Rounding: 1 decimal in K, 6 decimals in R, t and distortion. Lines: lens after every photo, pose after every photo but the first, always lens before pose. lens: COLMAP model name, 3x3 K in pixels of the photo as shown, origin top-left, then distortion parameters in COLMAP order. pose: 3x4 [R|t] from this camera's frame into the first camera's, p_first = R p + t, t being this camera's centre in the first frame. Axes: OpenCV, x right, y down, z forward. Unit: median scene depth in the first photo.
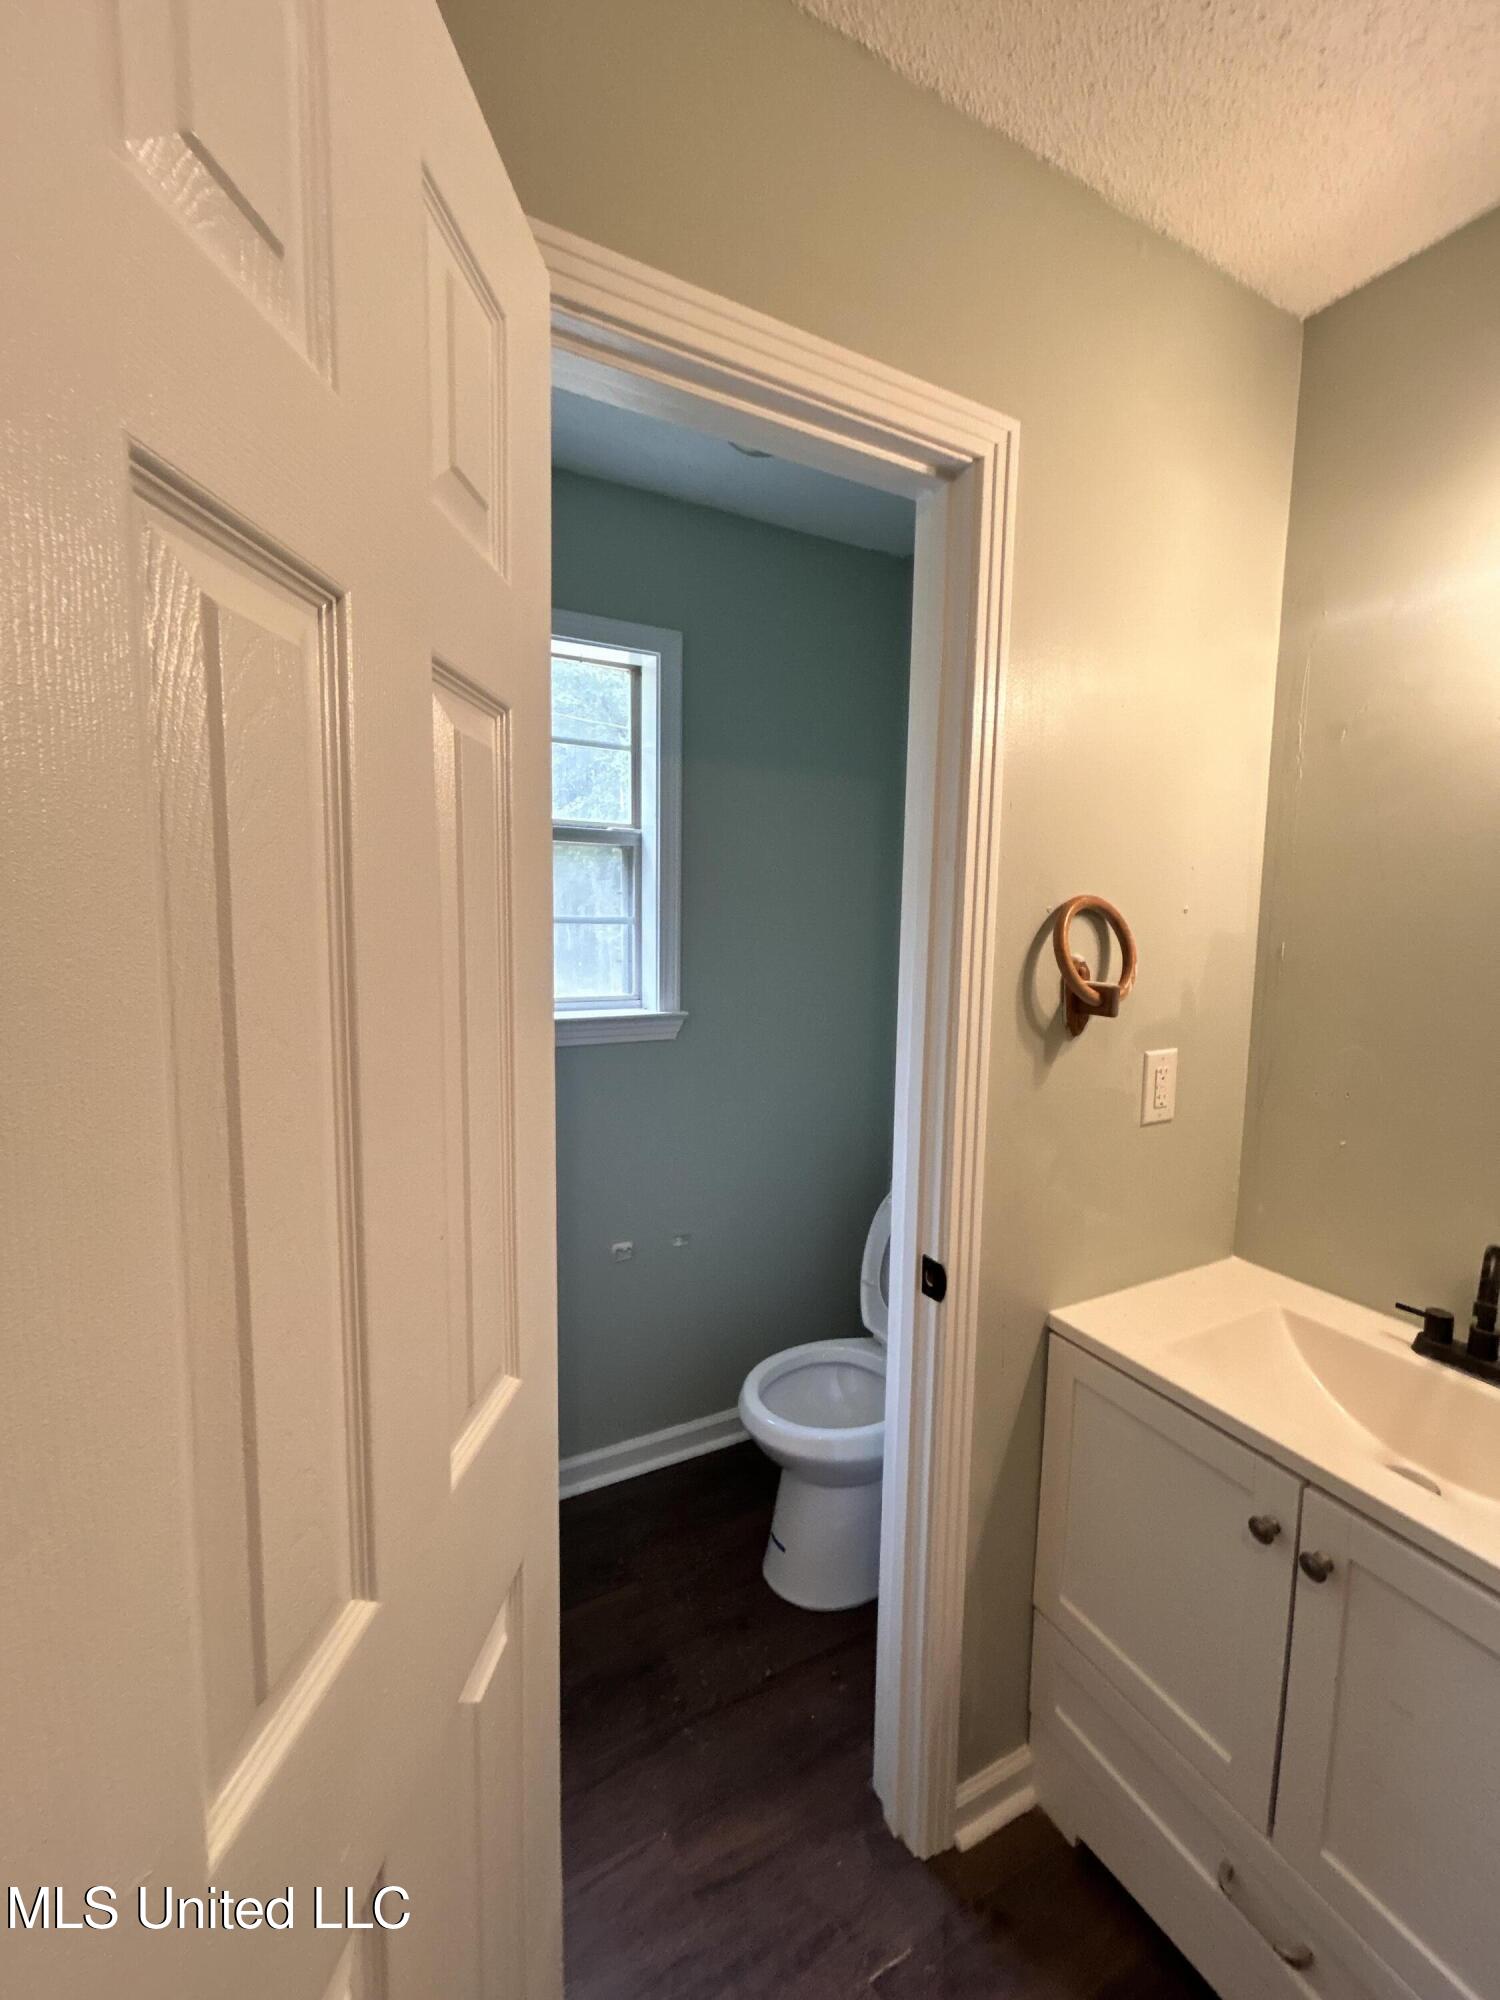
lens RADIAL K [[810.6, 0, 758.6], [0, 810.6, 998.3], [0, 0, 1]] dist [-0.001907, 0.001676]
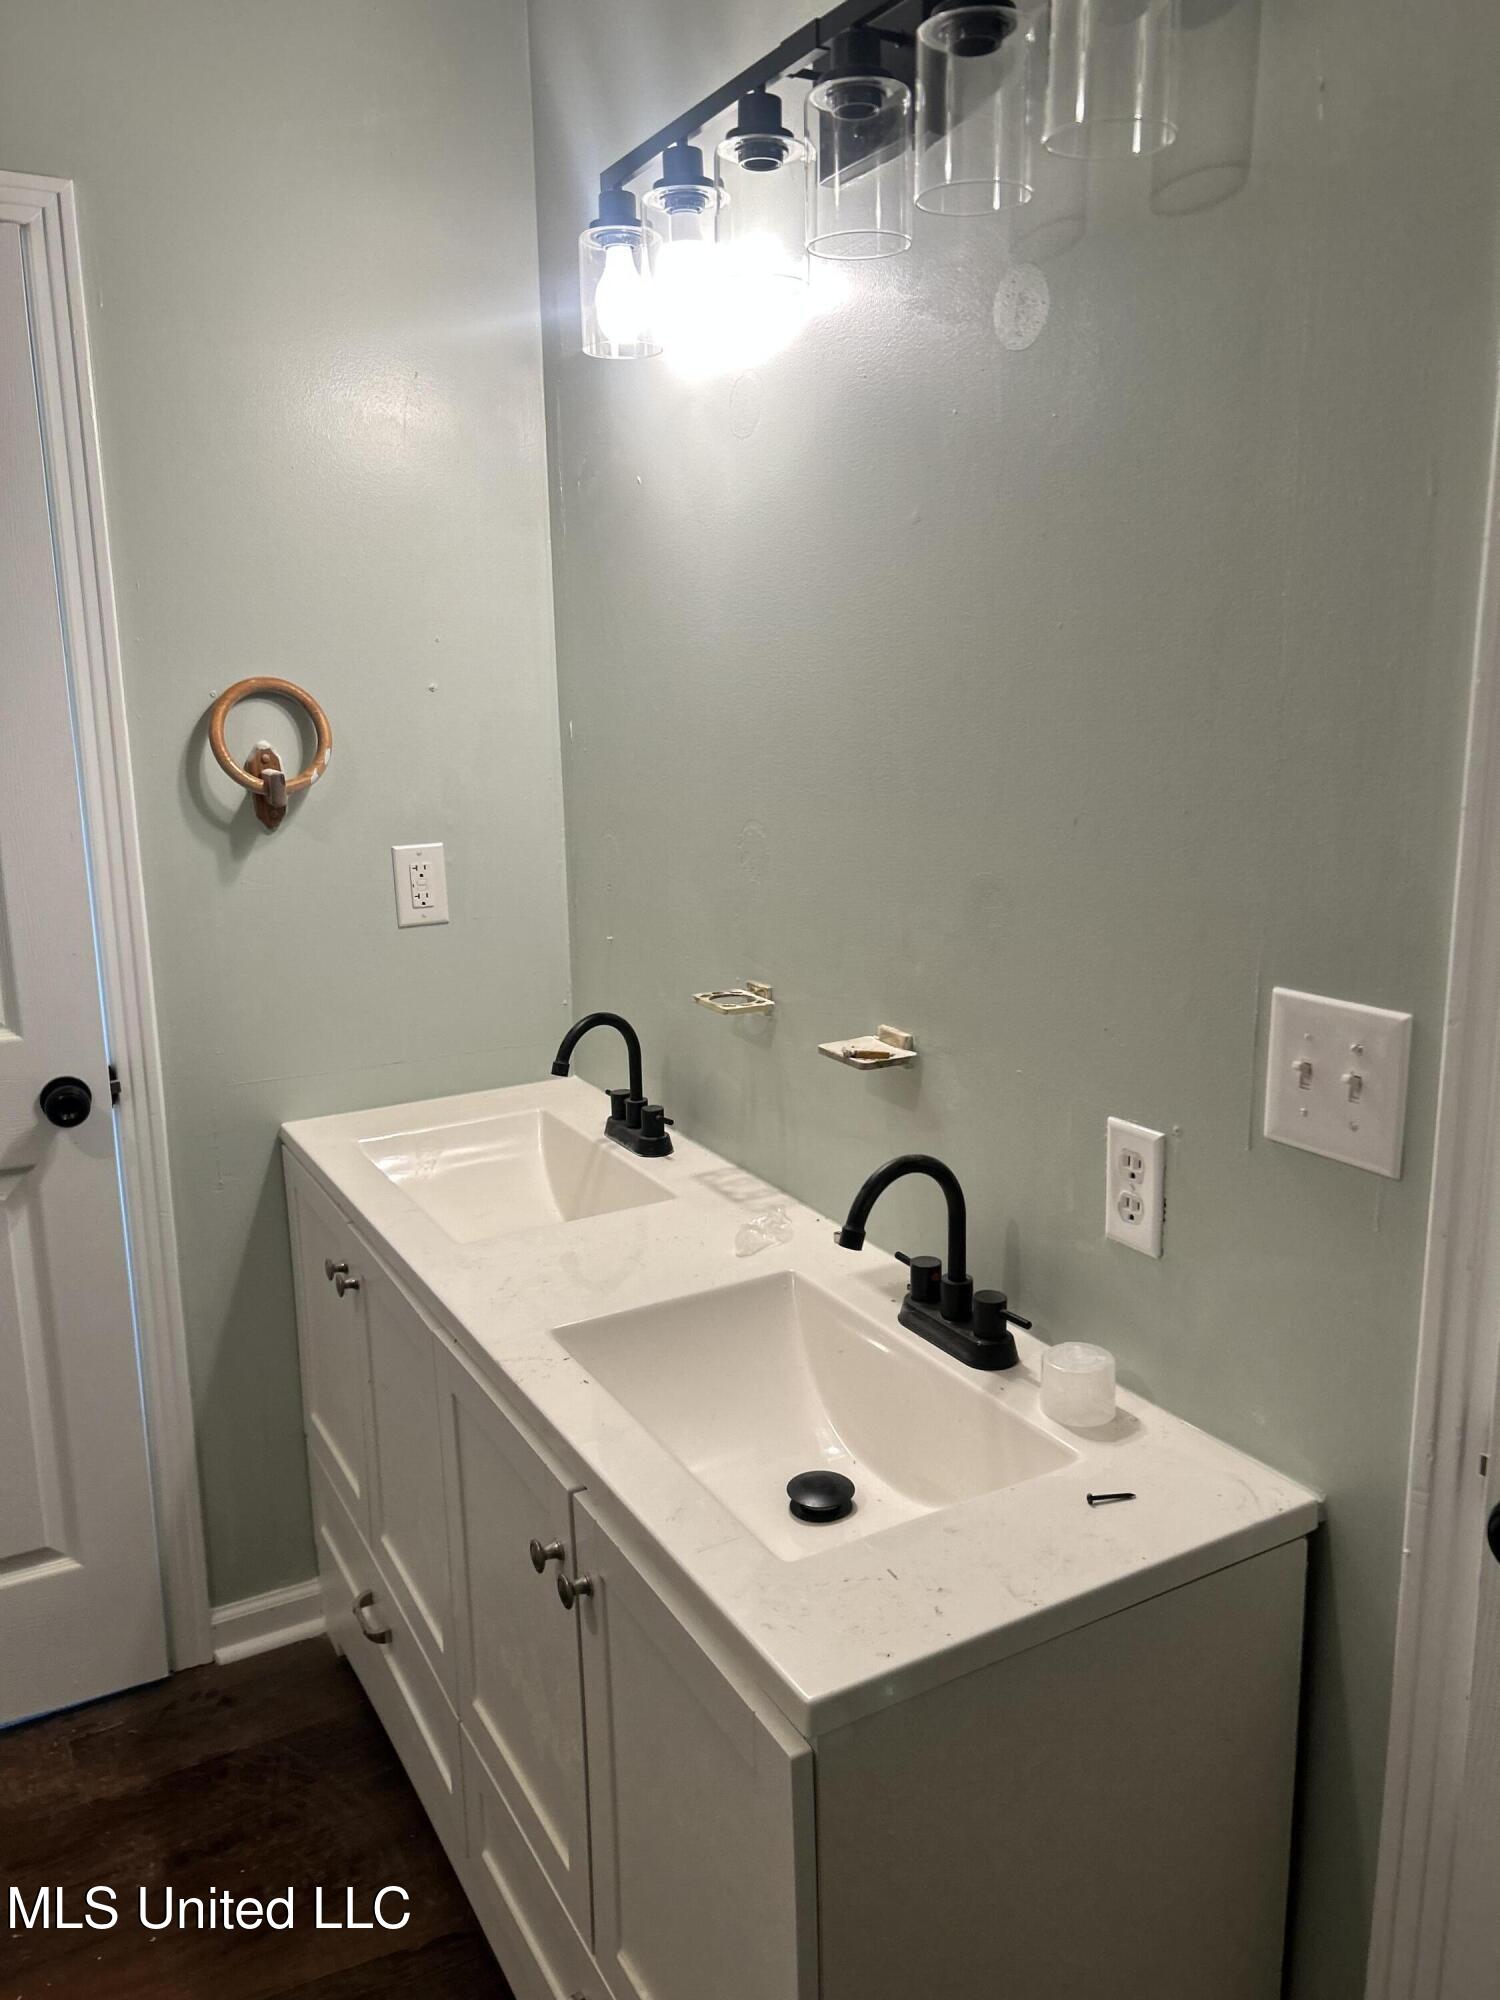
lens RADIAL K [[1506.7, 0, 748.5], [0, 1506.7, 997.2], [0, 0, 1]] dist [0.064767, -0.079365]
pose [[0.998919, -0.038817, 0.025593, 0.866918], [0.035867, 0.993602, 0.107094, 0.069455], [-0.029586, -0.106060, 0.993919, -0.768271]]
